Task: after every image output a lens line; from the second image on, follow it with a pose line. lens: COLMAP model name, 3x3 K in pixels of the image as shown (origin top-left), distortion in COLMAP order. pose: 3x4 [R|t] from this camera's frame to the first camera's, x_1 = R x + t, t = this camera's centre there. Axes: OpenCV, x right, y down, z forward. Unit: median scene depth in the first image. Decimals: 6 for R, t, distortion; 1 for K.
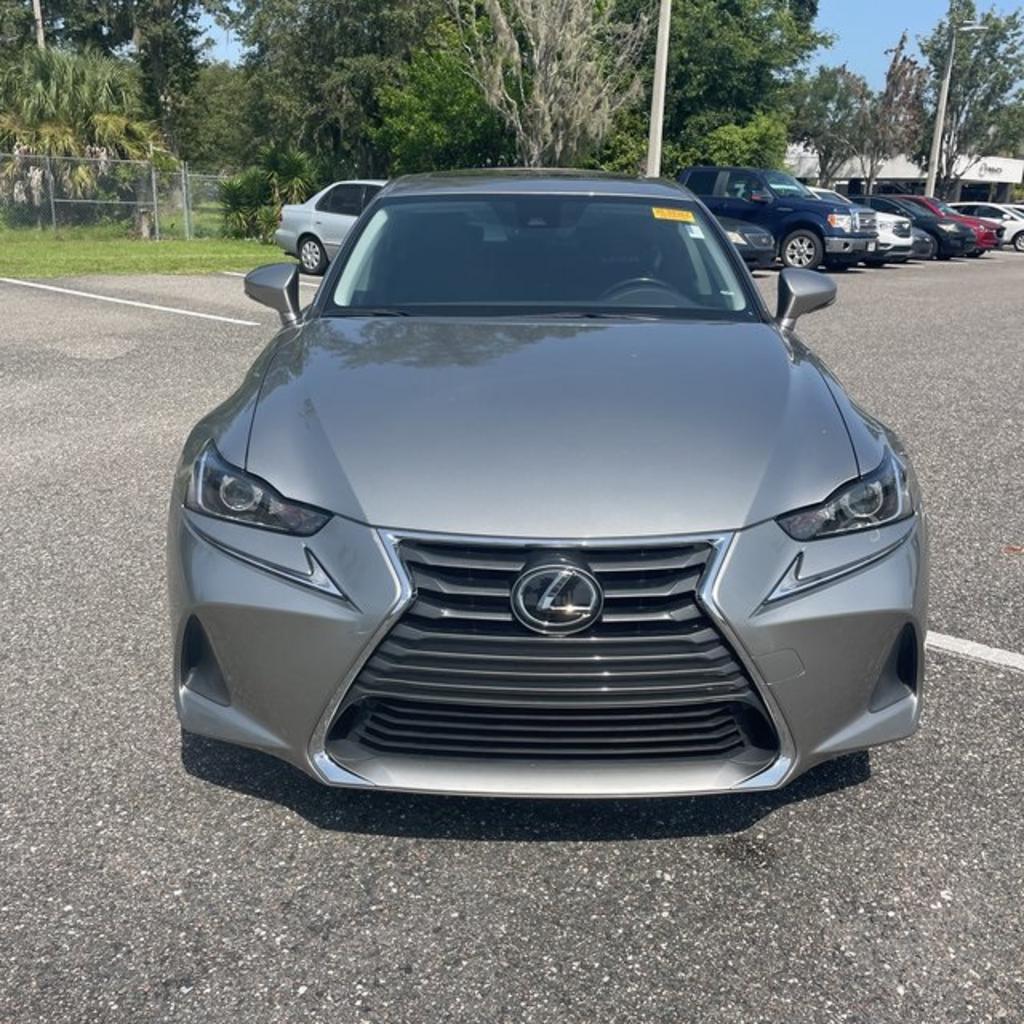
lens RADIAL K [[1026.7, 0, 521.0], [0, 1026.7, 511.8], [0, 0, 1]] dist [0.090203, -0.118967]
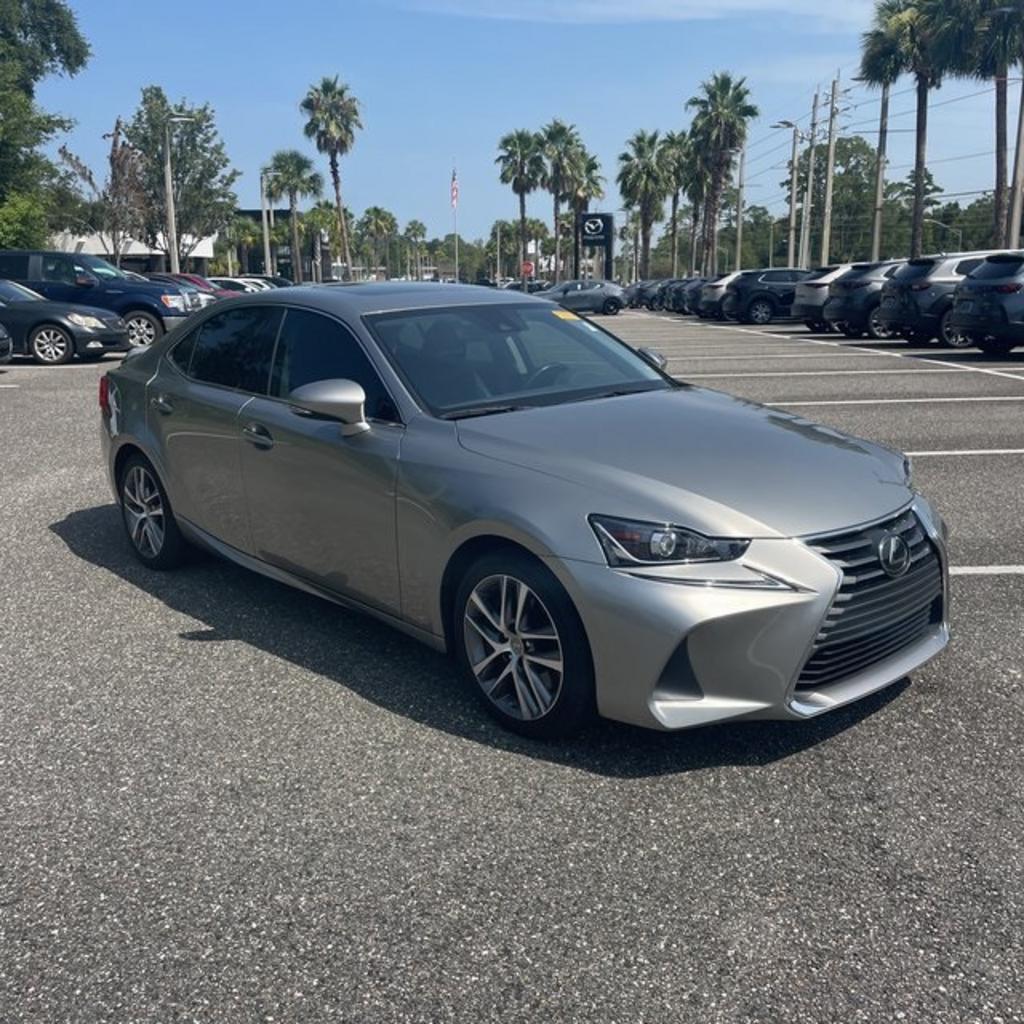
lens RADIAL K [[1028.5, 0, 512.0], [0, 1028.5, 512.0], [0, 0, 1]] dist [0.088700, -0.125760]
pose [[0.751445, -0.179318, 0.634961, -0.230936], [0.220495, 0.975281, 0.014481, -0.022131], [-0.621861, 0.129124, 0.772409, 0.014819]]
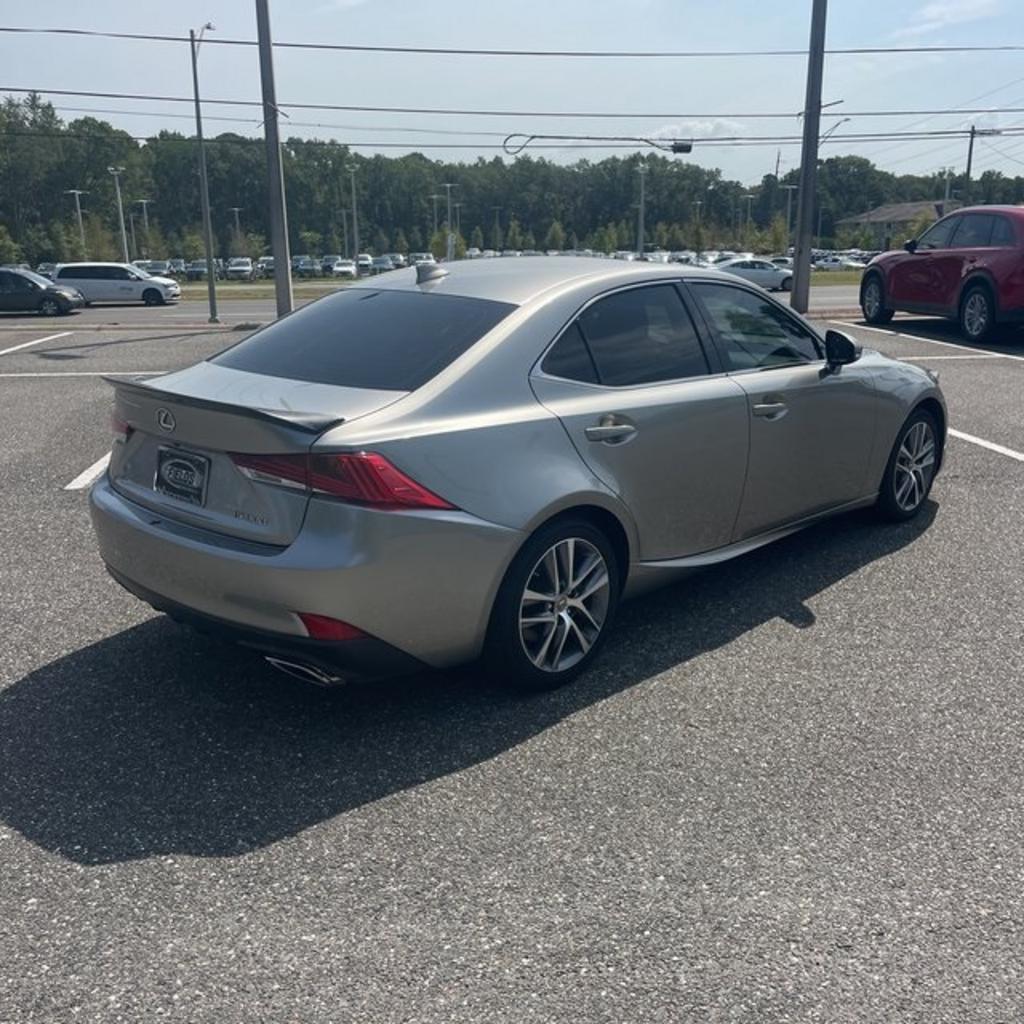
lens RADIAL K [[1028.5, 0, 512.0], [0, 1028.5, 512.0], [0, 0, 1]] dist [0.088700, -0.125760]
pose [[-0.706655, -0.198974, 0.679005, -0.252830], [0.201542, 0.863289, 0.462724, -0.210326], [-0.678248, 0.463834, -0.569946, 0.610623]]
